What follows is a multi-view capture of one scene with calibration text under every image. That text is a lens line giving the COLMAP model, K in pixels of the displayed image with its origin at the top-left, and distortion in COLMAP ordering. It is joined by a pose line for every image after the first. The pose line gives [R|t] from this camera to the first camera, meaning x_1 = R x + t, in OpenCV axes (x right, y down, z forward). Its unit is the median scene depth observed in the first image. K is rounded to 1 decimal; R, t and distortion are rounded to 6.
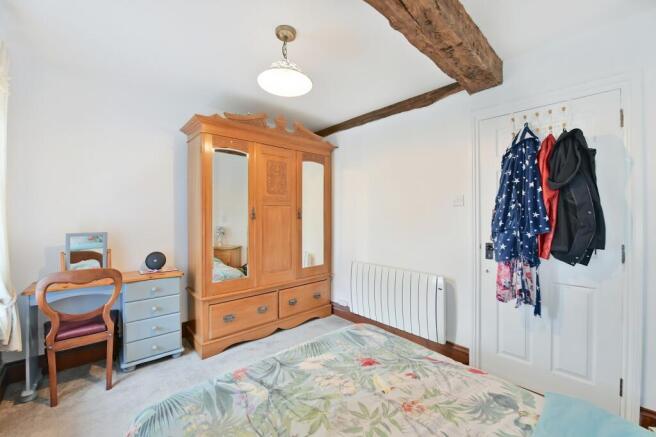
lens RADIAL K [[267.8, 0, 332.6], [0, 267.8, 216.8], [0, 0, 1]] dist [-0.001531, -0.000125]
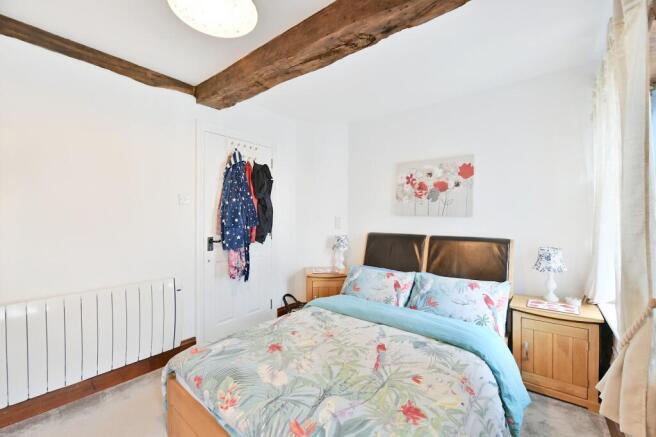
lens RADIAL K [[267.8, 0, 332.6], [0, 267.8, 216.8], [0, 0, 1]] dist [-0.001531, -0.000125]
pose [[-0.150465, -0.006230, 0.988596, -0.871373], [0.002289, 0.999975, 0.006651, 0.000144], [-0.988613, 0.003264, -0.150447, 0.828981]]
